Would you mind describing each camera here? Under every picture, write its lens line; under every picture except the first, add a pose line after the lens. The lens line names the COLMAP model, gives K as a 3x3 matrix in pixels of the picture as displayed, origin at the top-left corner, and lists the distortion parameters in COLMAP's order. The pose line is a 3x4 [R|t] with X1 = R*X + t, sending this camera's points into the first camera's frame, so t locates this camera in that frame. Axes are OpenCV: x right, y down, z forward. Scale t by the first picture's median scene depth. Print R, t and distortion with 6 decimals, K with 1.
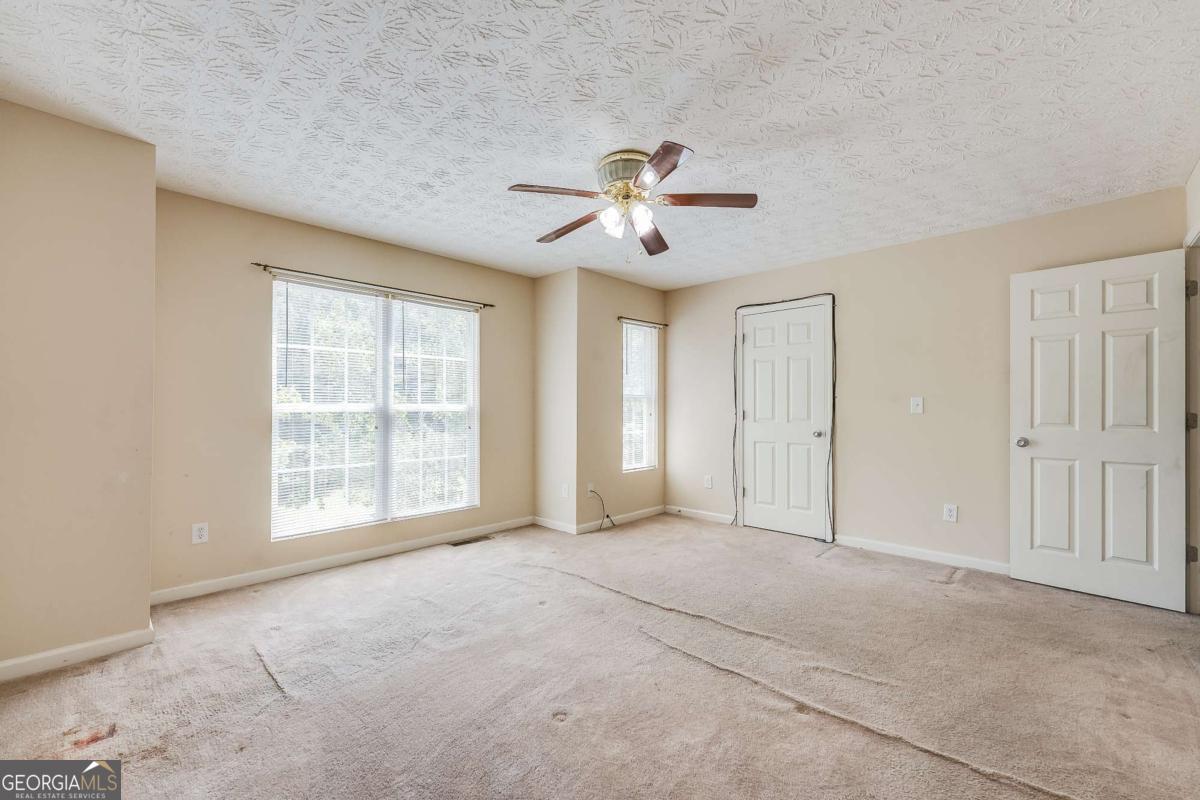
lens RADIAL K [[481.9, 0, 596.7], [0, 481.9, 408.2], [0, 0, 1]] dist [0.000729, -0.000036]
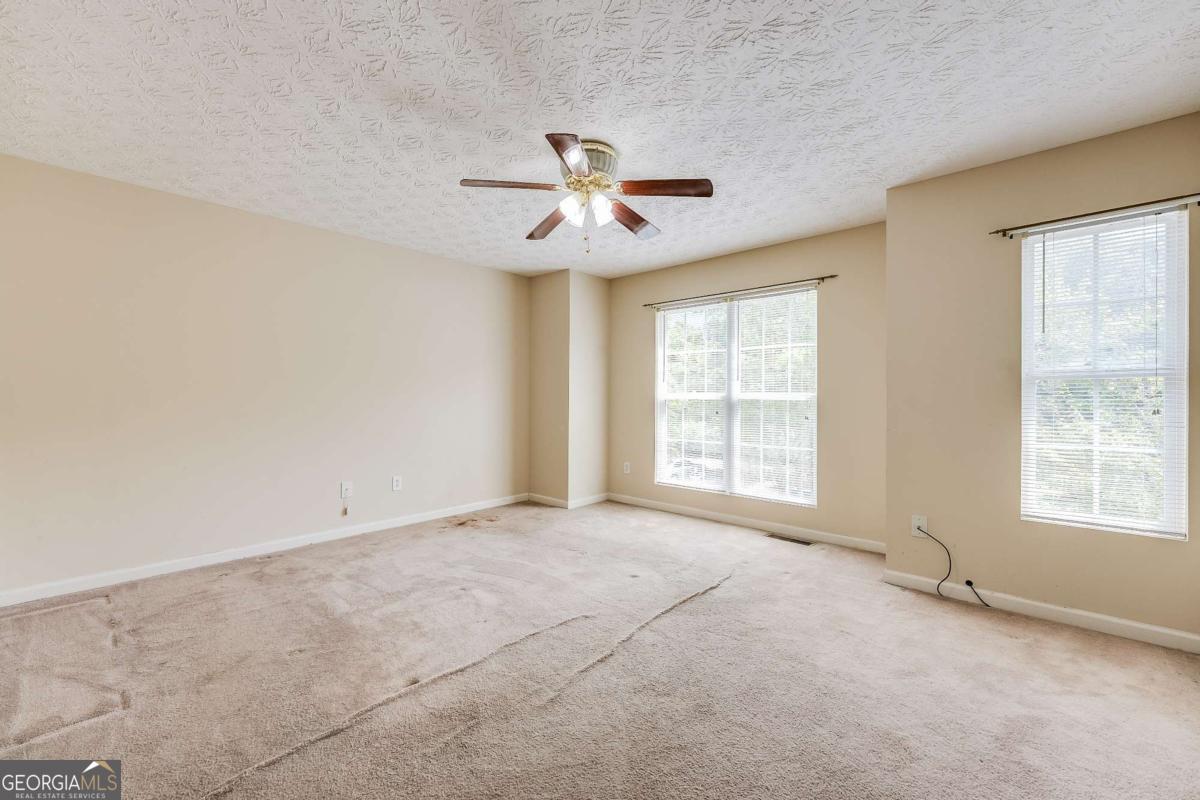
lens RADIAL K [[483.4, 0, 606.4], [0, 483.4, 398.9], [0, 0, 1]] dist [0.000303, -0.000316]
pose [[0.047490, 0.002223, -0.998869, 0.684706], [-0.010230, 0.999946, 0.001739, 0.006250], [0.998819, 0.010136, 0.047511, 0.625653]]
